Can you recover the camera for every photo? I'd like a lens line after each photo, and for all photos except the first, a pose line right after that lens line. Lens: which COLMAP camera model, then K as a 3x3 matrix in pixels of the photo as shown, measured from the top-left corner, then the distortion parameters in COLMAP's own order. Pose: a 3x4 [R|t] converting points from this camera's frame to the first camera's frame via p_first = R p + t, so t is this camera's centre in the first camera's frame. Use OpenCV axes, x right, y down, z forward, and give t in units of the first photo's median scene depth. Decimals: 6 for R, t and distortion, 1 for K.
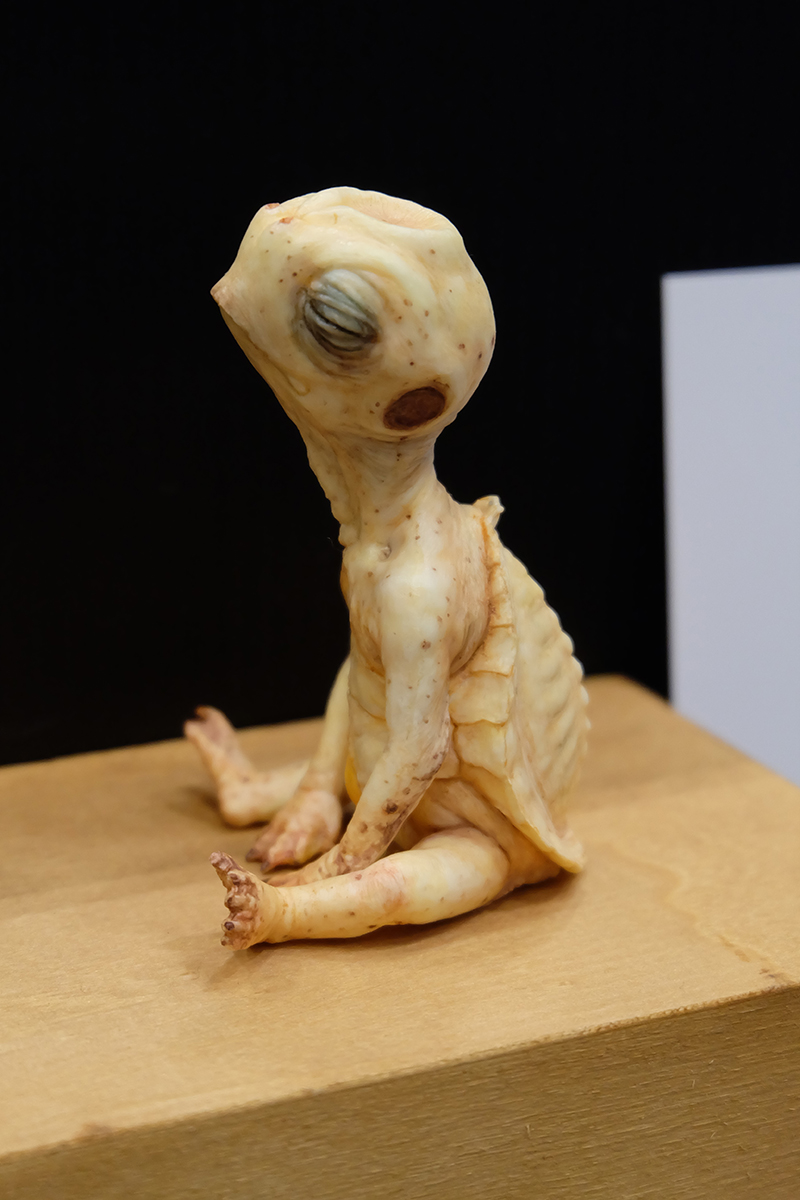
lens RADIAL K [[2388.5, 0, 399.6], [0, 2388.5, 603.5], [0, 0, 1]] dist [-0.012060, 0.000000]
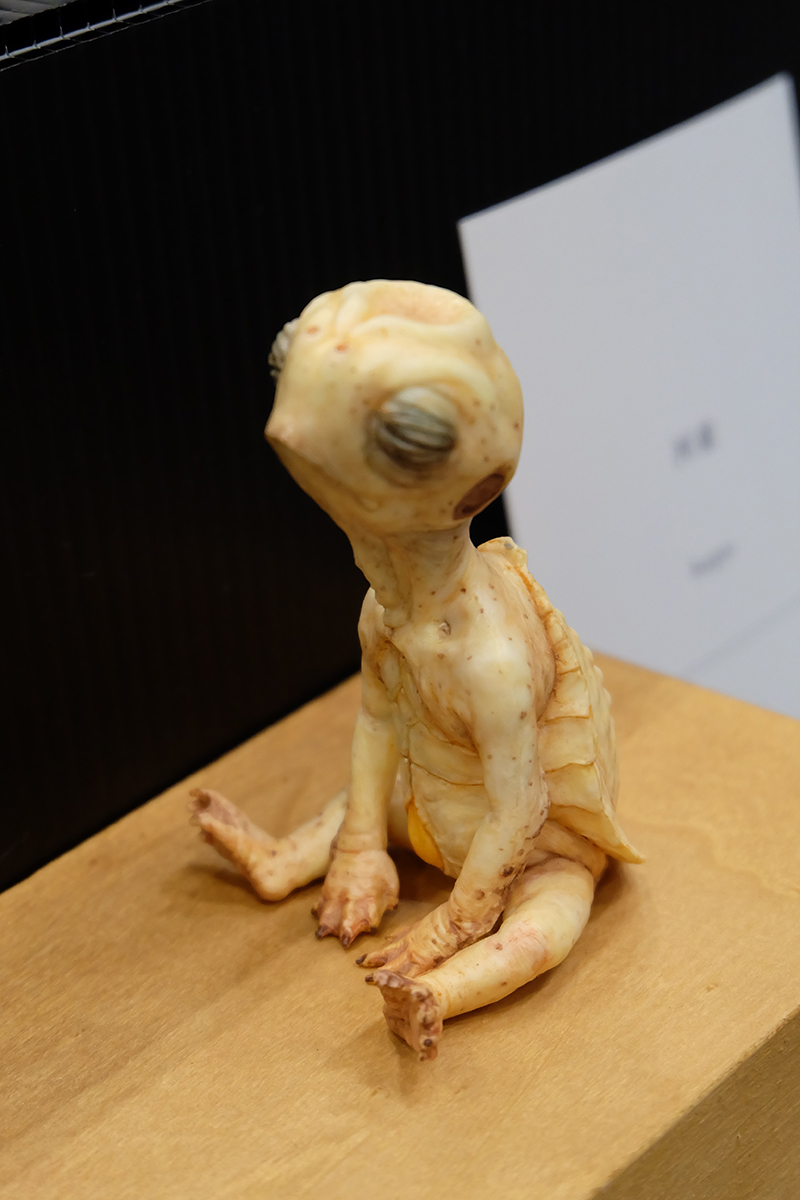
lens RADIAL K [[2388.5, 0, 402.5], [0, 2388.5, 597.0], [0, 0, 1]] dist [-0.012060, 0.000000]
pose [[0.919518, -0.254614, 0.299430, -0.320620], [0.208098, 0.961650, 0.178674, -0.218373], [-0.333440, -0.101983, 0.937239, 0.075630]]
